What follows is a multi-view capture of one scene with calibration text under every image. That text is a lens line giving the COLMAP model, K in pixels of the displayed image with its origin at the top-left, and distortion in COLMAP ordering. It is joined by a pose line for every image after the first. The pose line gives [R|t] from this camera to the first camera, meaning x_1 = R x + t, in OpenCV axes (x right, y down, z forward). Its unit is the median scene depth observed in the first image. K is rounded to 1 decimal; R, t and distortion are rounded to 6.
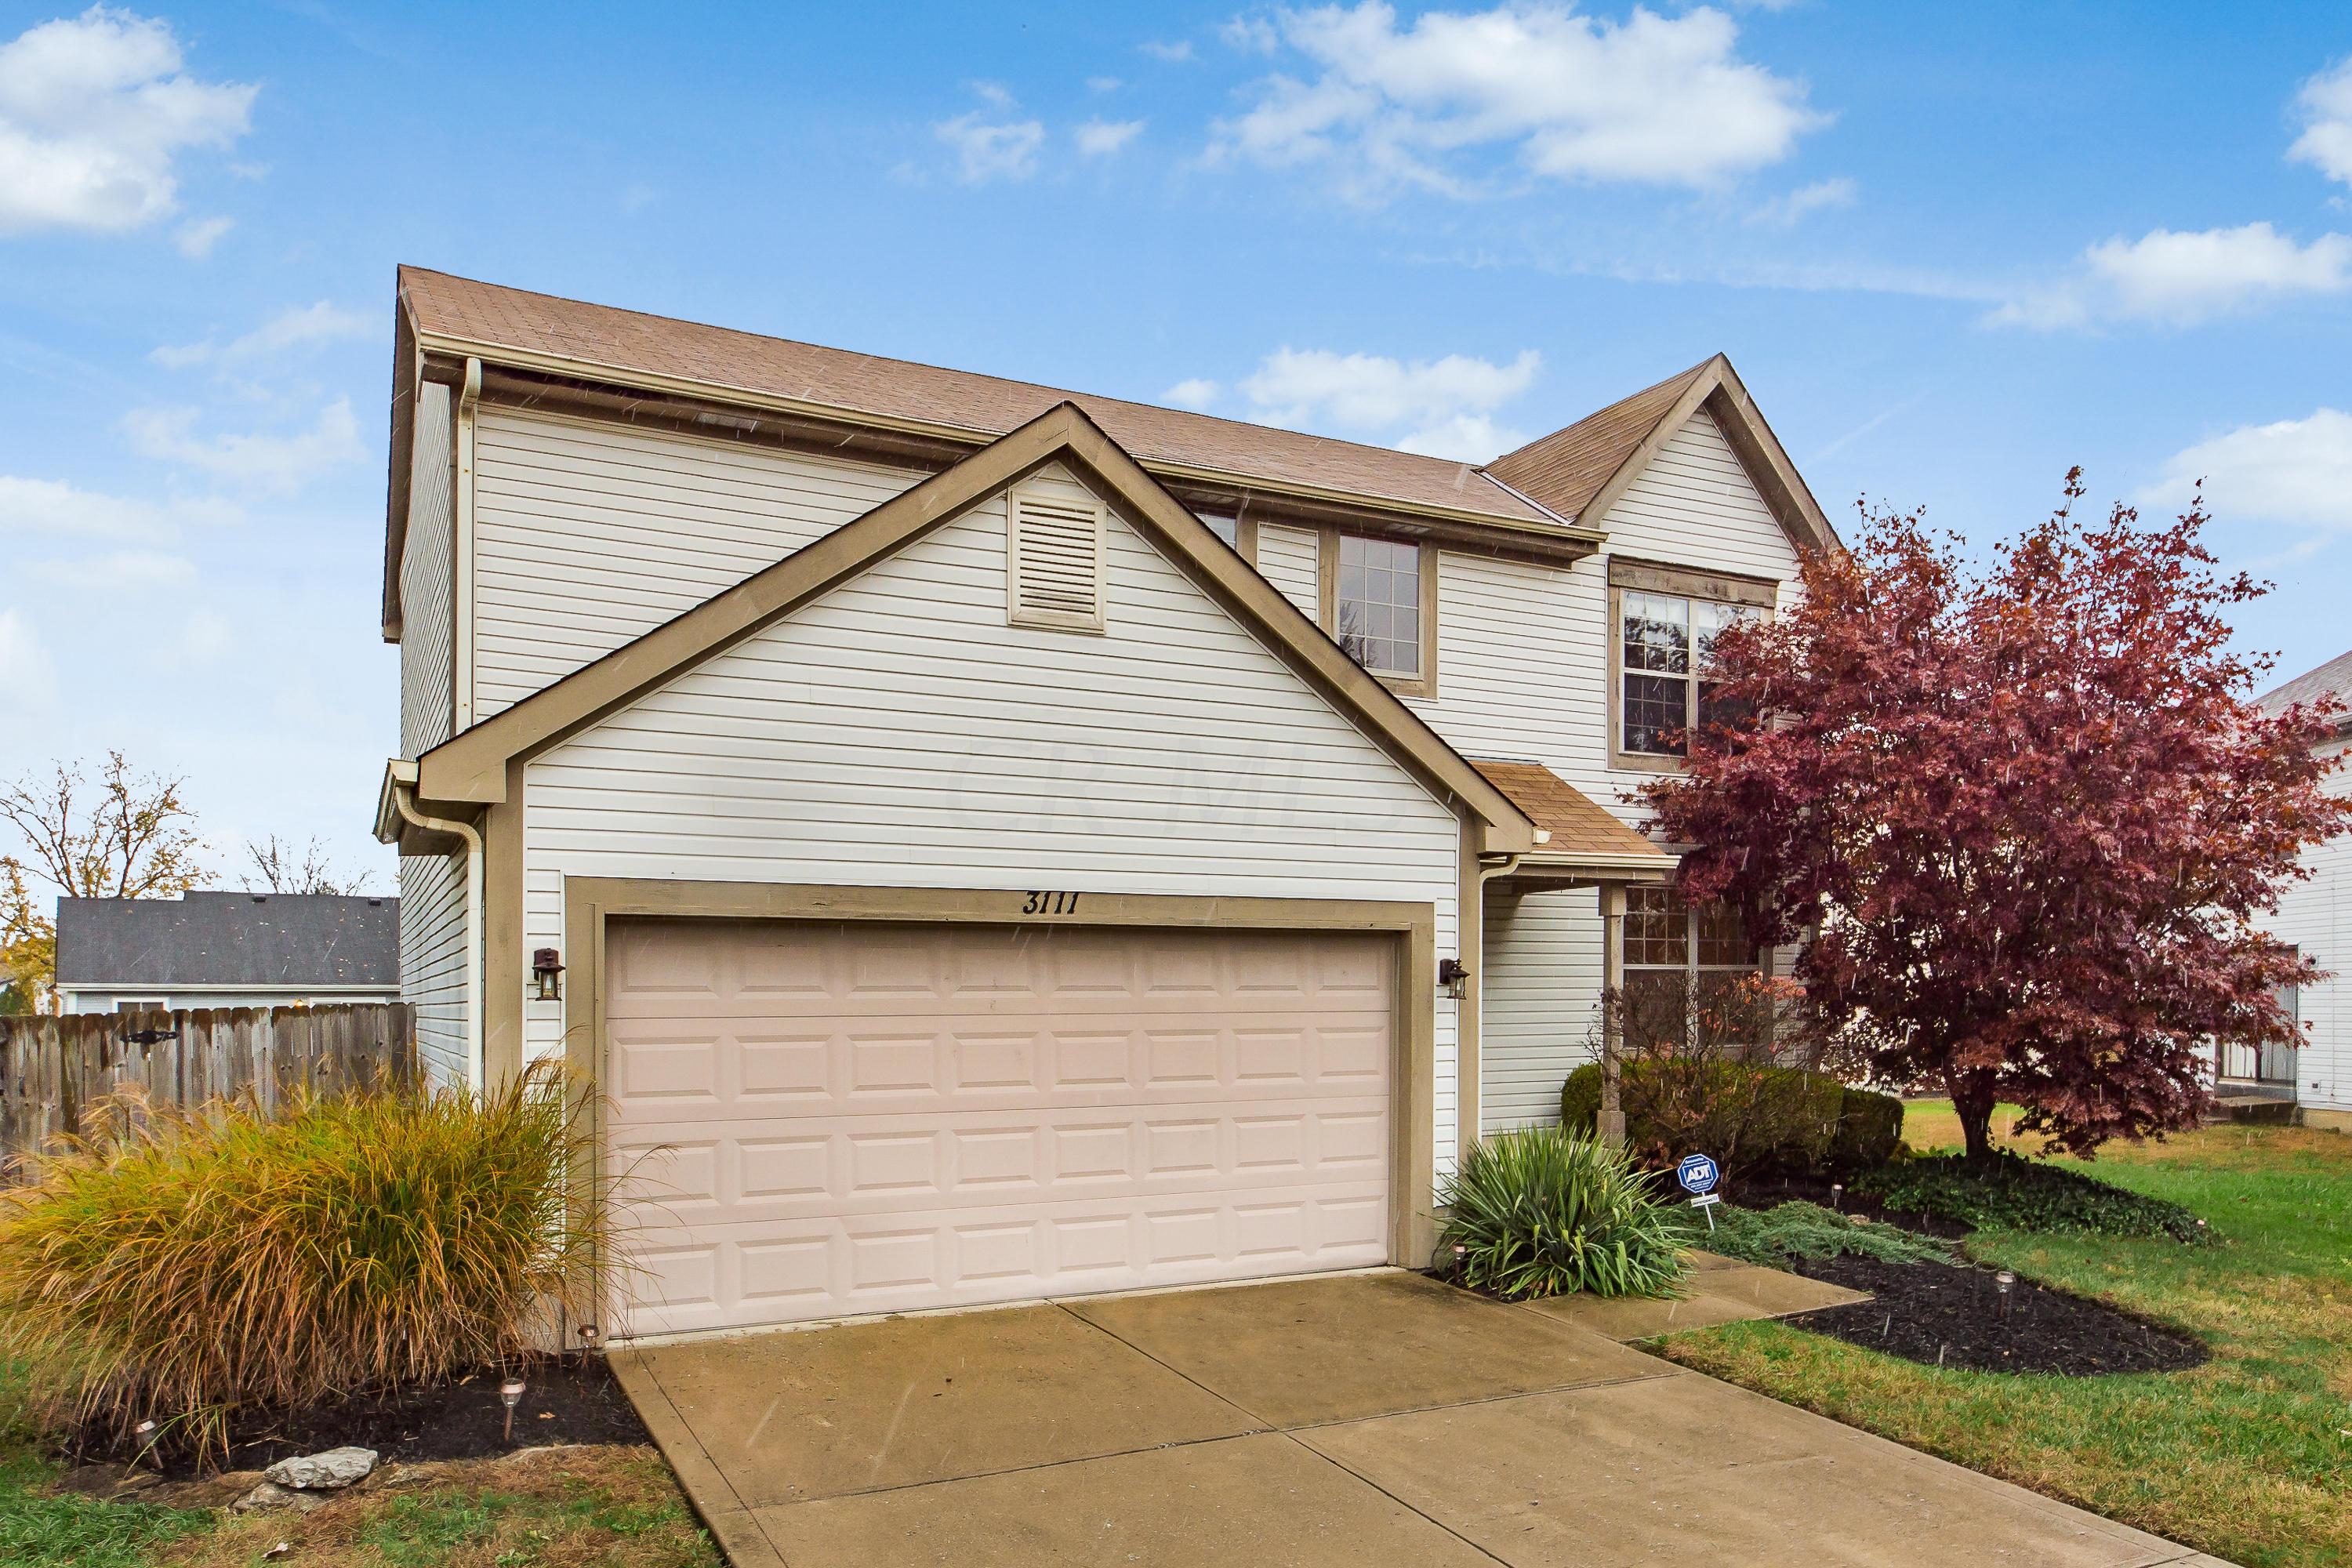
lens RADIAL K [[1554.5, 0, 1185.3], [0, 1554.5, 749.2], [0, 0, 1]] dist [-0.001431, -0.000083]
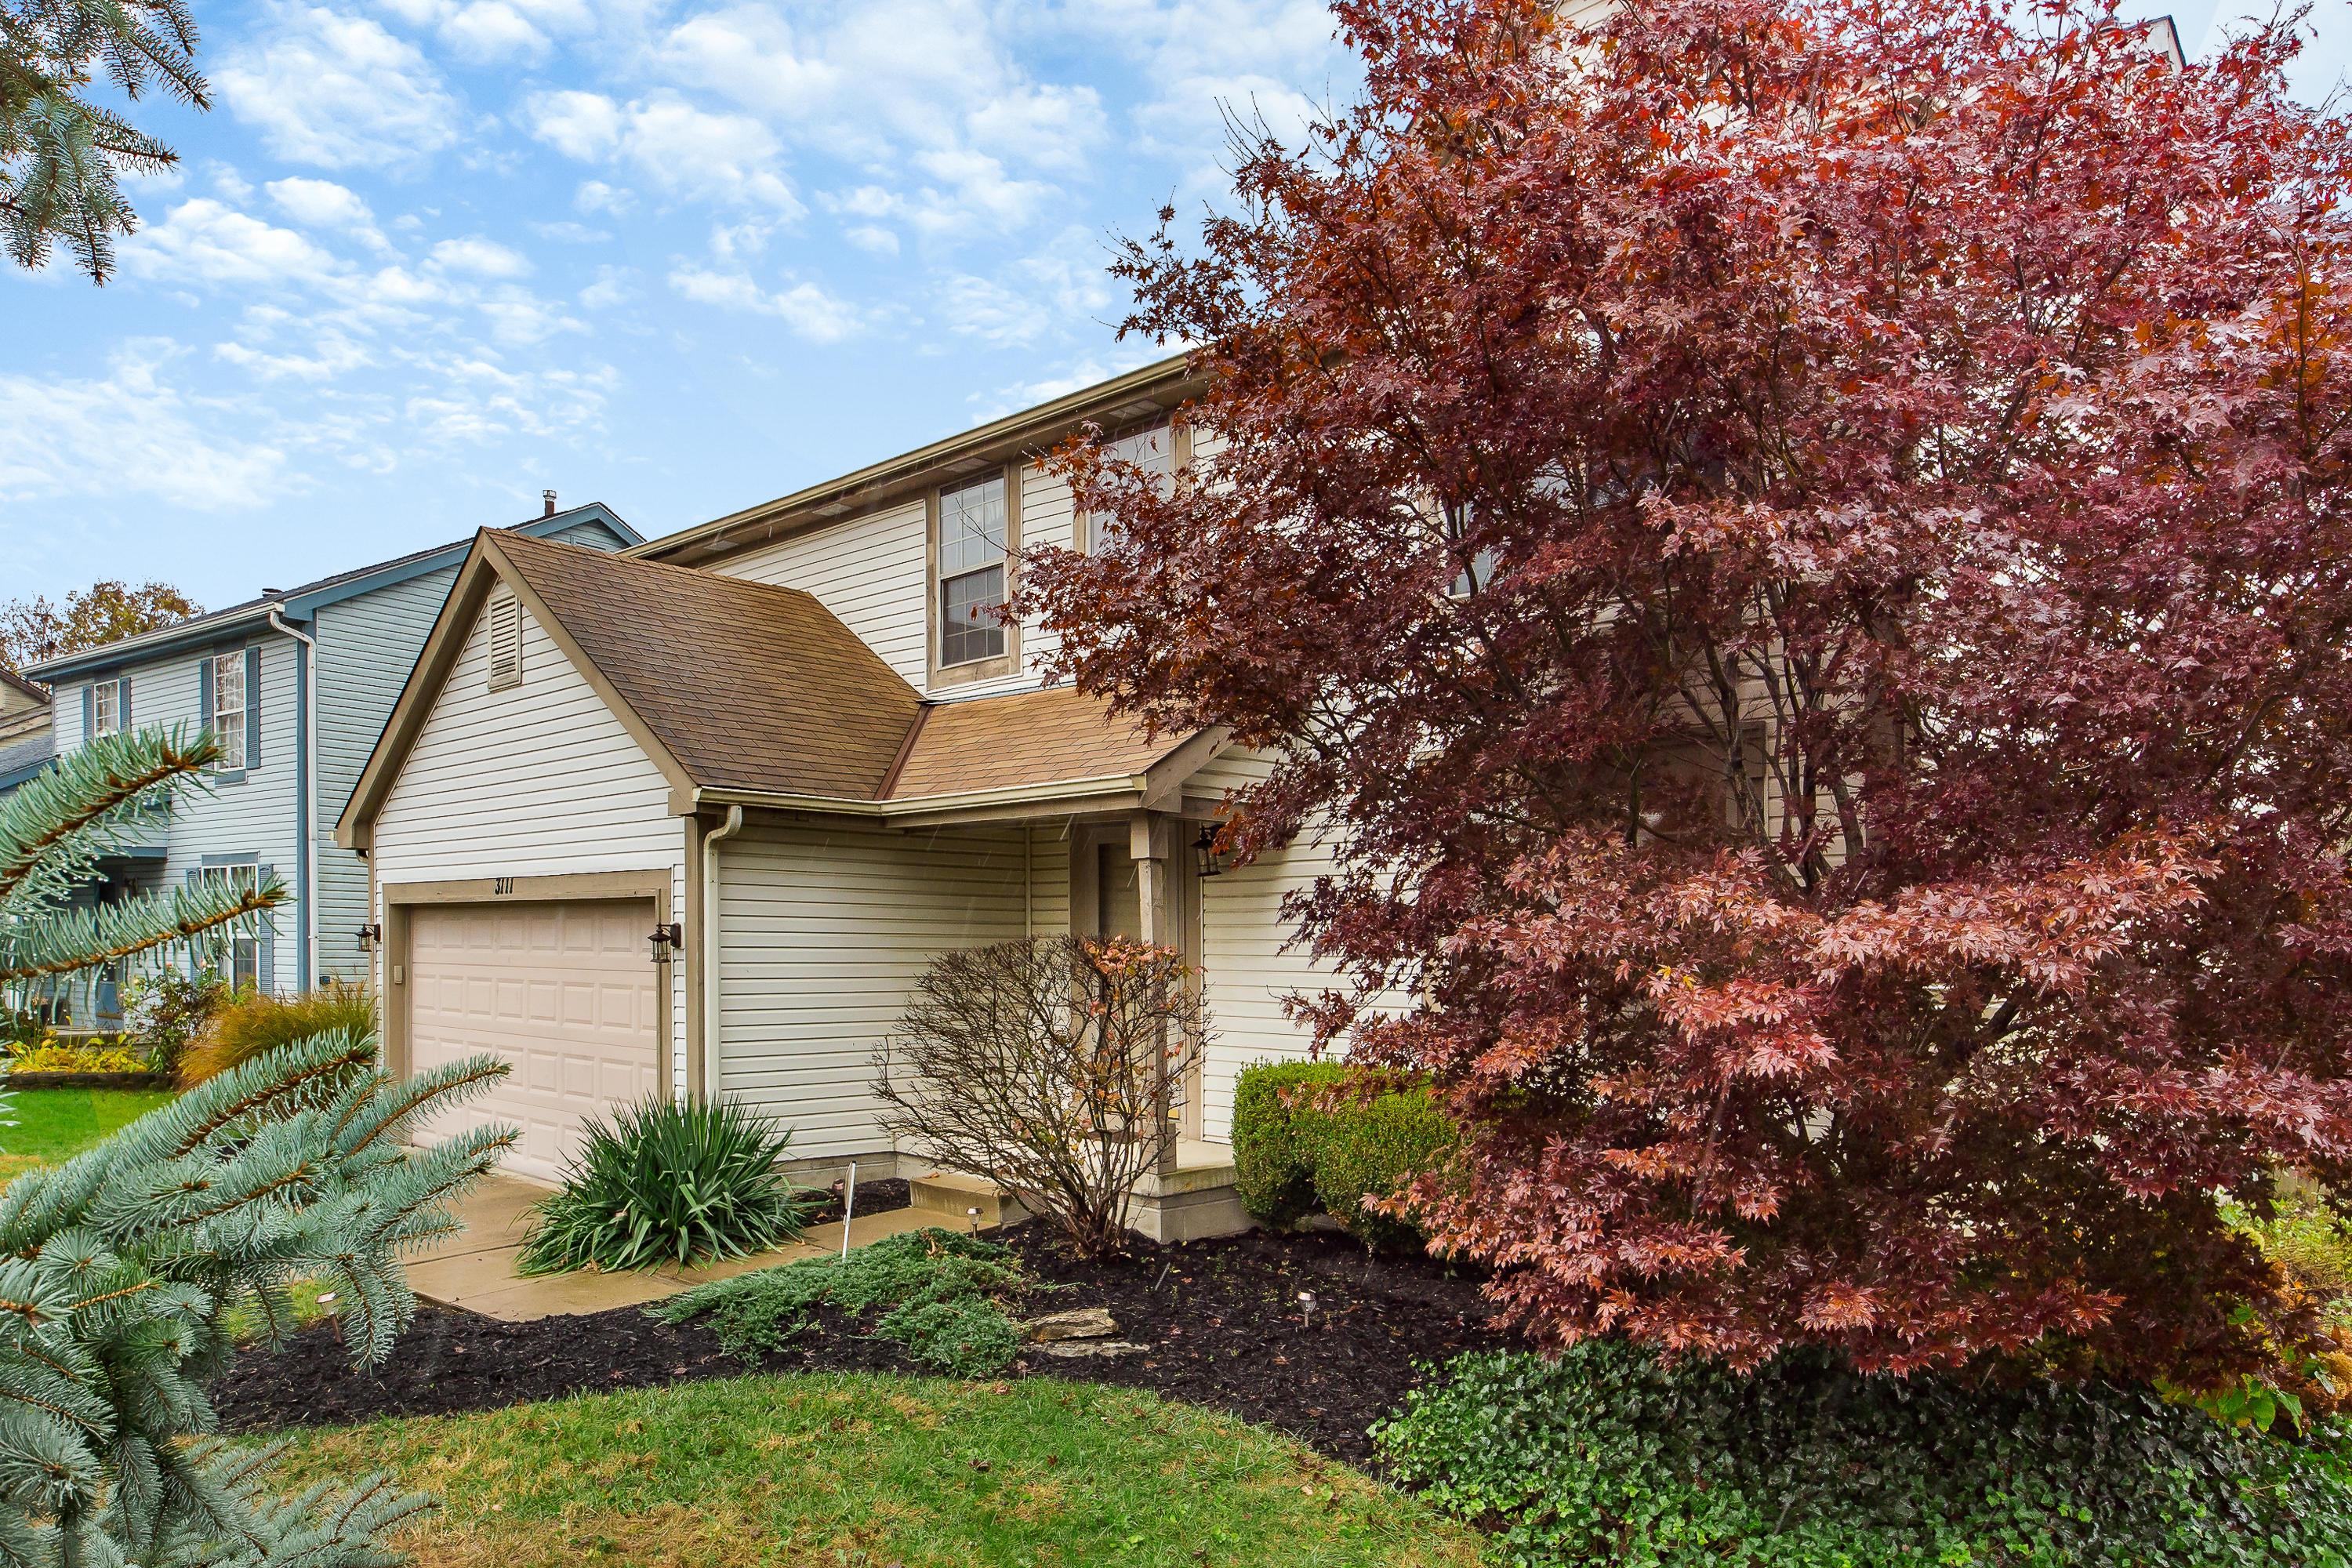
lens RADIAL K [[1629.0, 0, 1182.5], [0, 1629.0, 661.3], [0, 0, 1]] dist [0.000641, 0.000260]
pose [[0.301386, -0.159719, -0.940030, 1.328240], [0.135507, 0.983039, -0.123581, 0.145638], [0.943824, -0.090135, 0.317917, 1.004330]]
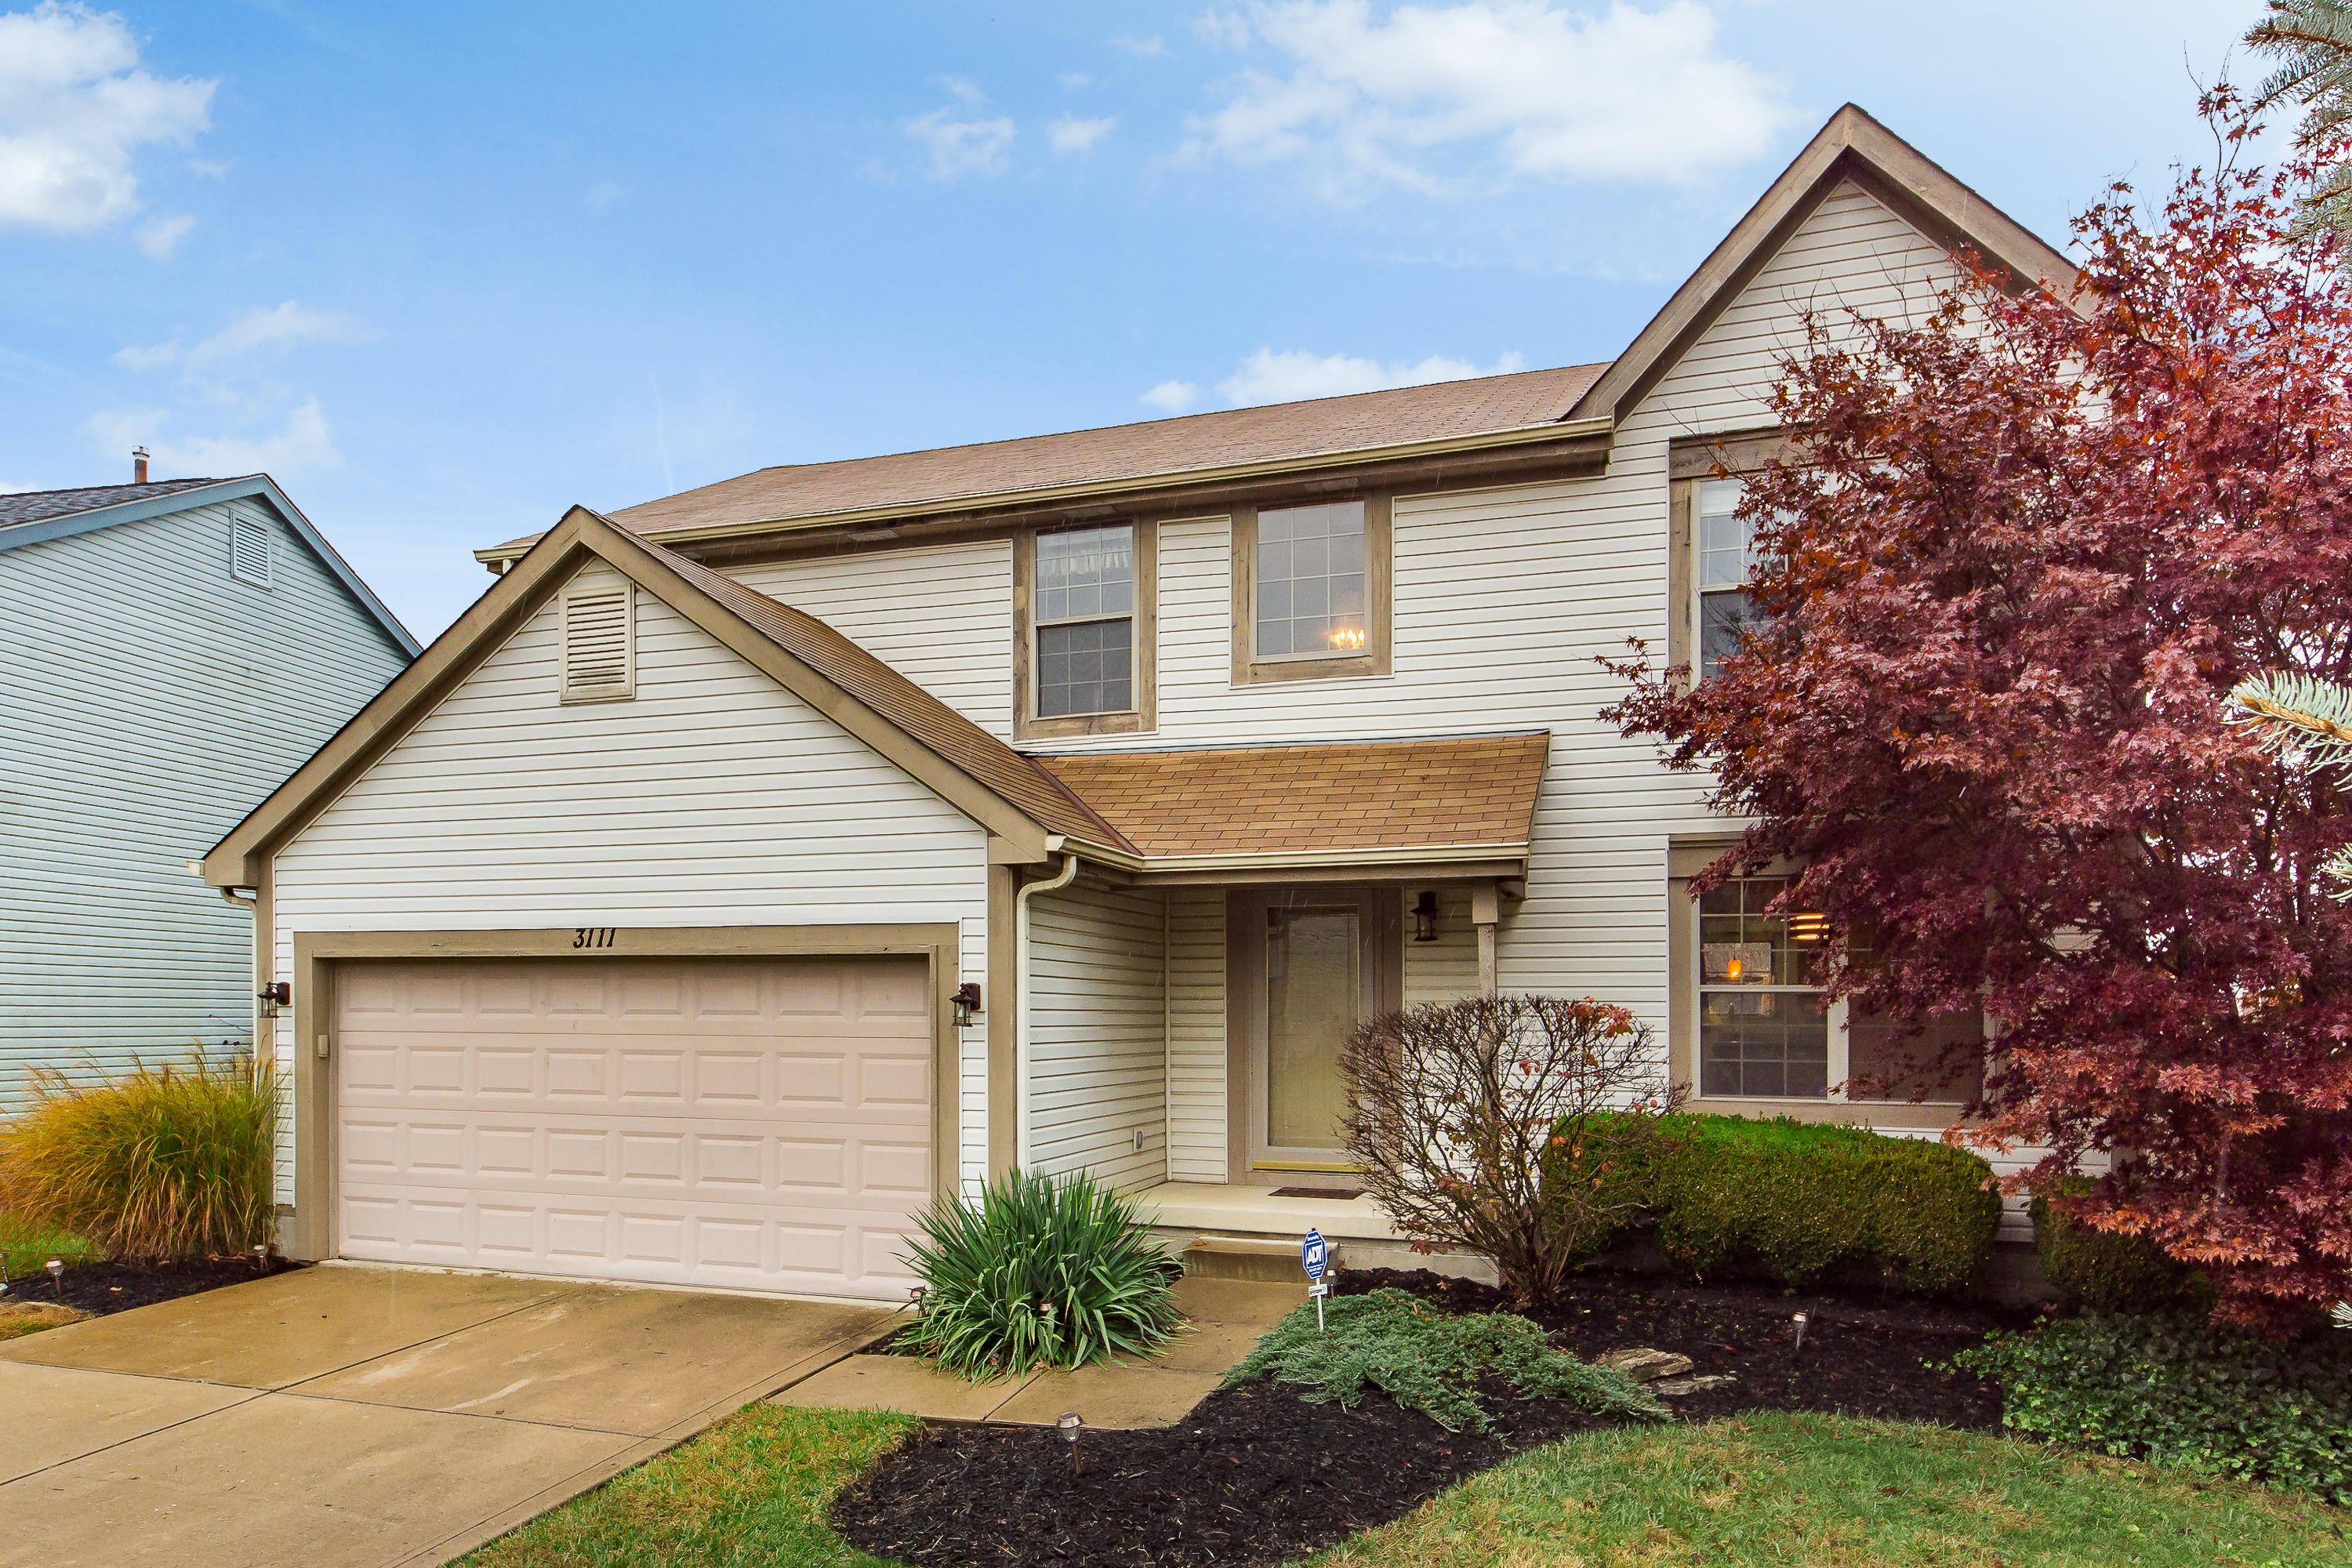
lens RADIAL K [[1520.1, 0, 1199.8], [0, 1520.1, 790.4], [0, 0, 1]] dist [0.000261, -0.000082]
pose [[0.696945, -0.097028, -0.710530, 0.930228], [0.103721, 0.994025, -0.034004, 0.066669], [0.709584, -0.049998, 0.702845, 0.472063]]
